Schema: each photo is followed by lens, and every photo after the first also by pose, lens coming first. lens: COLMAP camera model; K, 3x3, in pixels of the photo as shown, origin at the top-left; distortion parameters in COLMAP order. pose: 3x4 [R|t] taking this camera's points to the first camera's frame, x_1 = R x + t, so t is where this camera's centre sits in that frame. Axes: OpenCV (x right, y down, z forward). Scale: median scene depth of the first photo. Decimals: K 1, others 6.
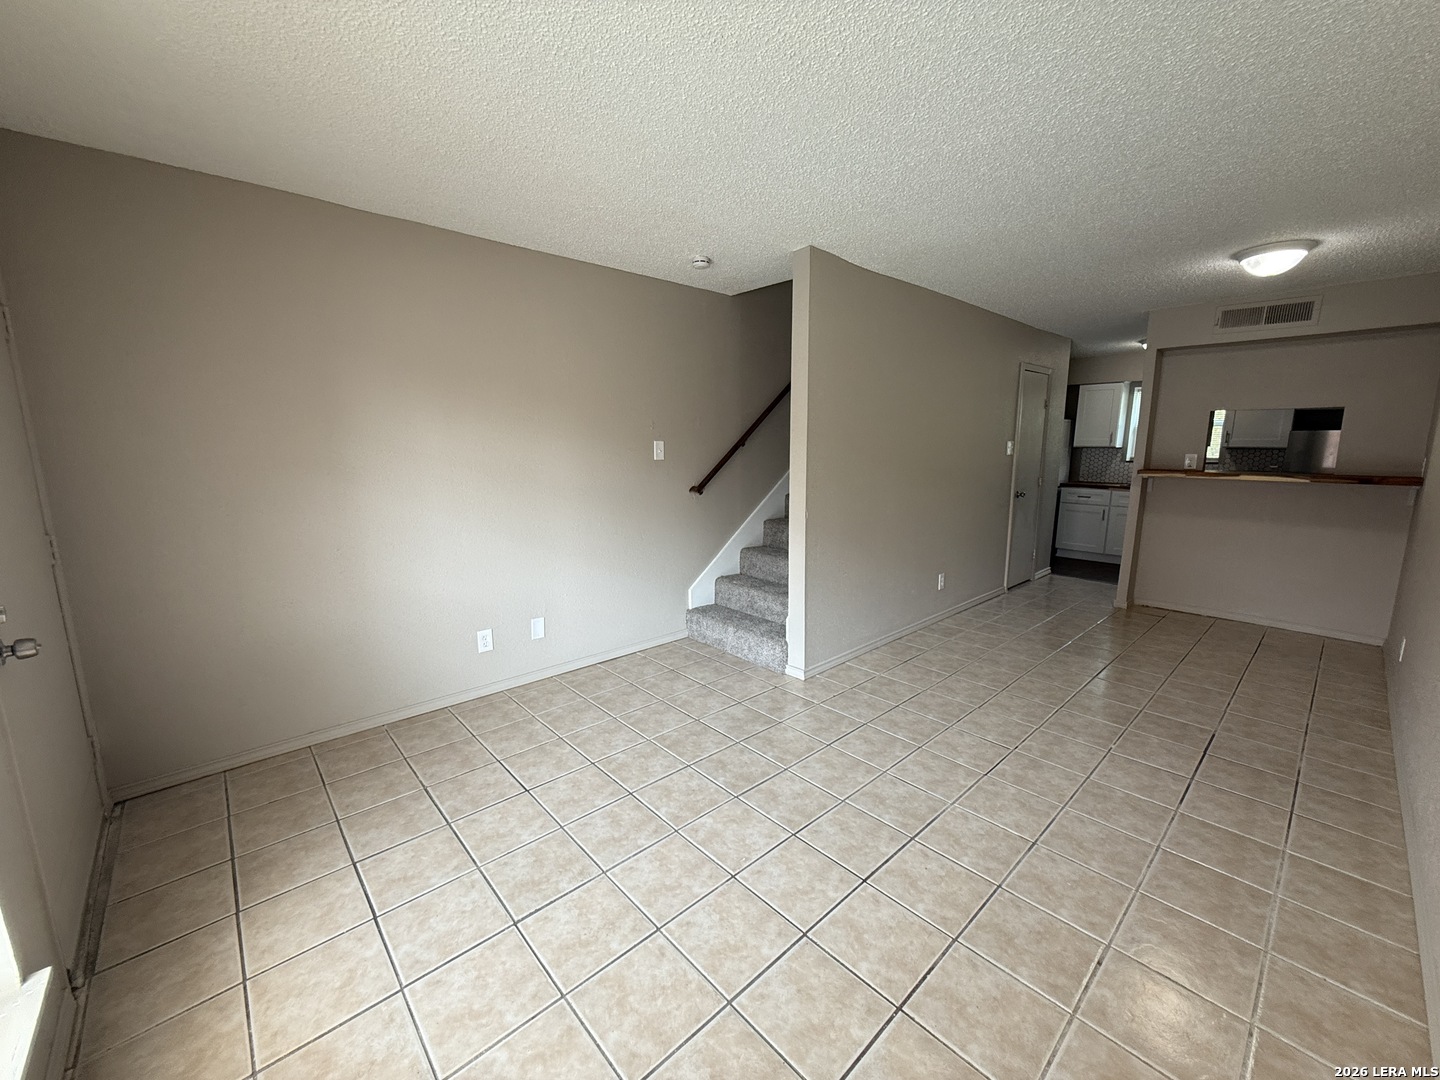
lens RADIAL K [[573.5, 0, 720.8], [0, 573.5, 539.9], [0, 0, 1]] dist [-0.000415, 0.000350]
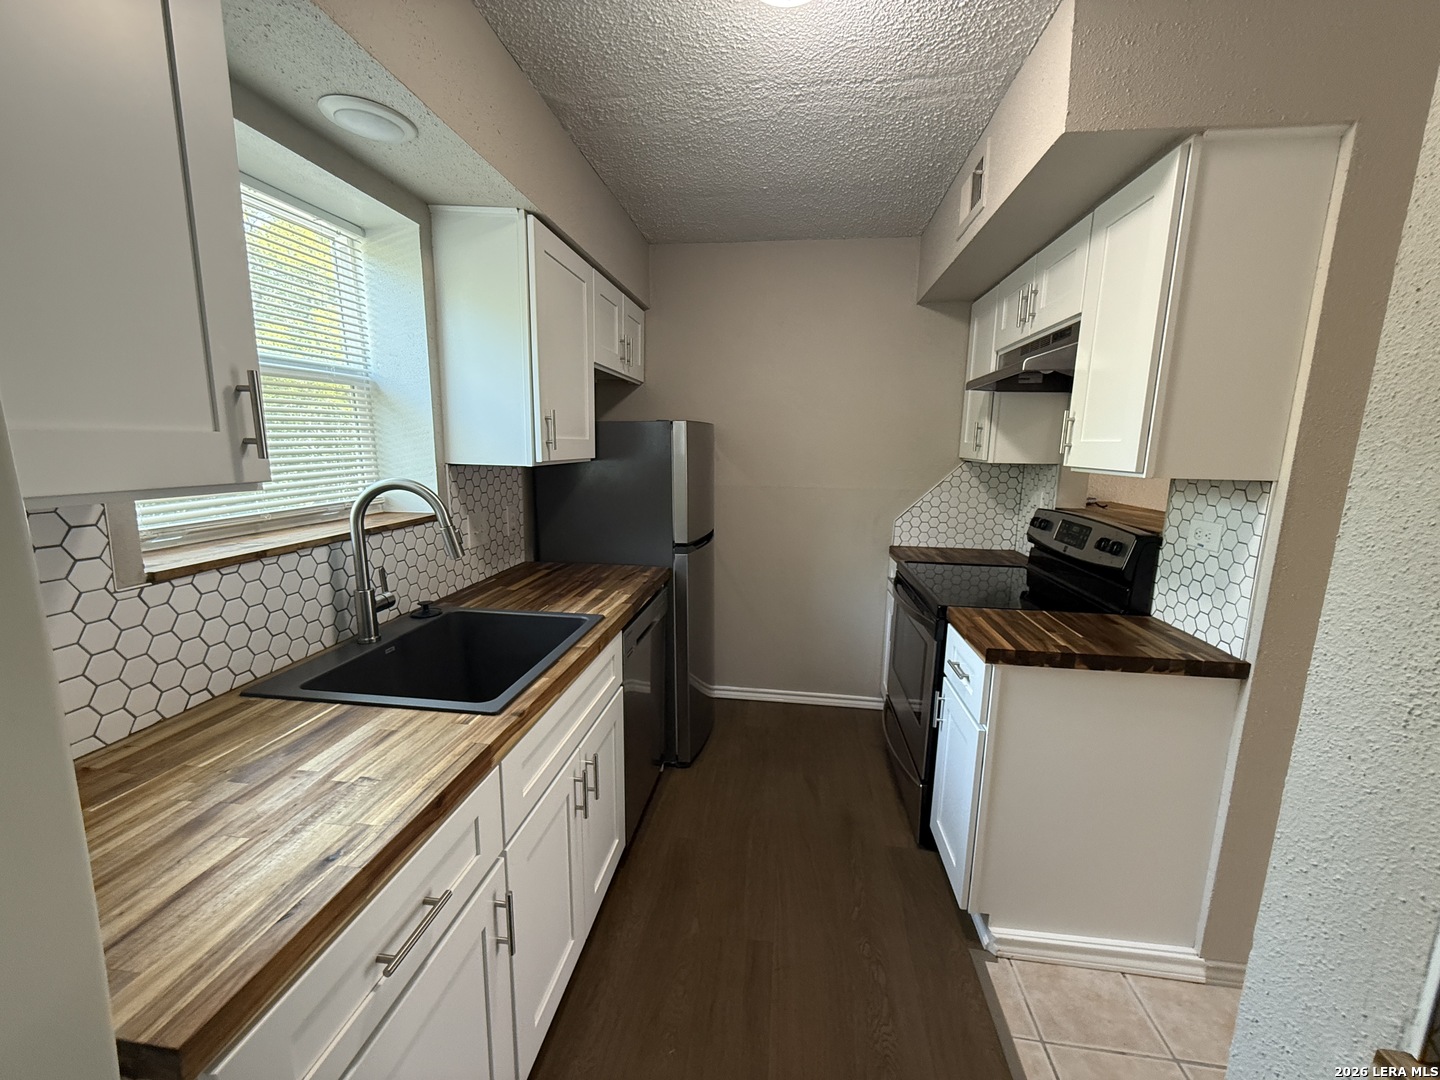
lens RADIAL K [[573.5, 0, 719.5], [0, 573.5, 541.5], [0, 0, 1]] dist [-0.000415, 0.000350]
pose [[-0.642445, -0.134263, 0.754478, 0.506654], [0.120376, 0.954629, 0.272382, -0.166280], [-0.756818, 0.265812, -0.597135, 0.969869]]
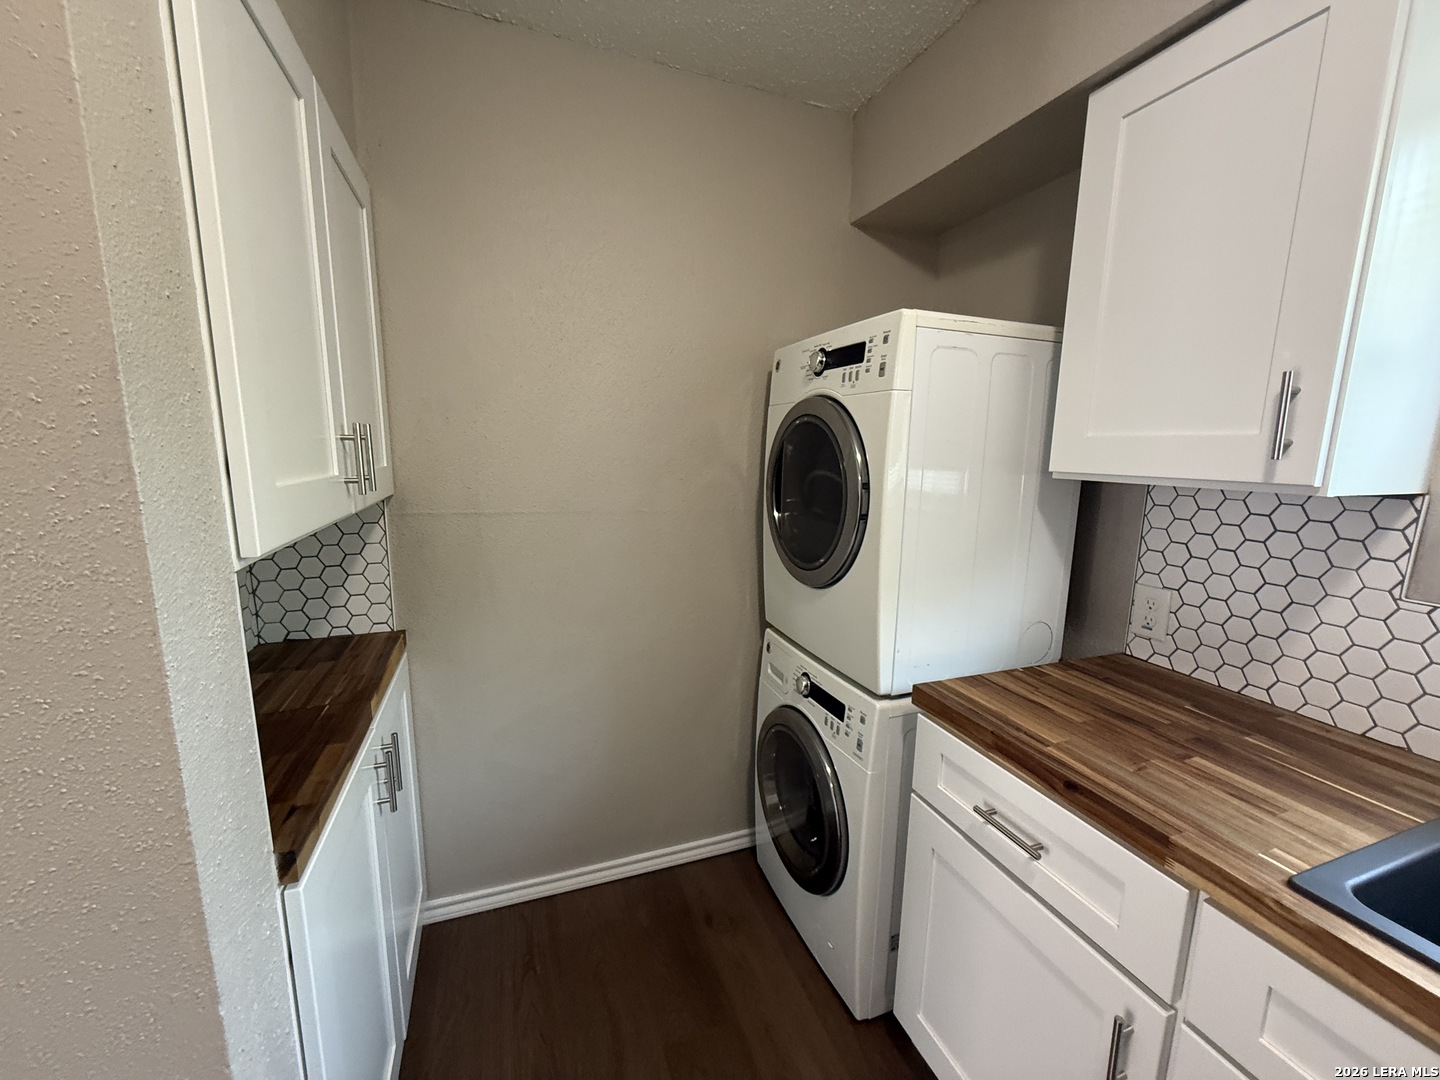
lens RADIAL K [[573.5, 0, 717.1], [0, 573.5, 544.6], [0, 0, 1]] dist [-0.000415, 0.000350]
pose [[0.927352, 0.074511, -0.366696, 0.595762], [-0.078491, 0.996907, 0.004068, -0.136406], [0.365865, 0.025010, 0.930332, 0.815087]]
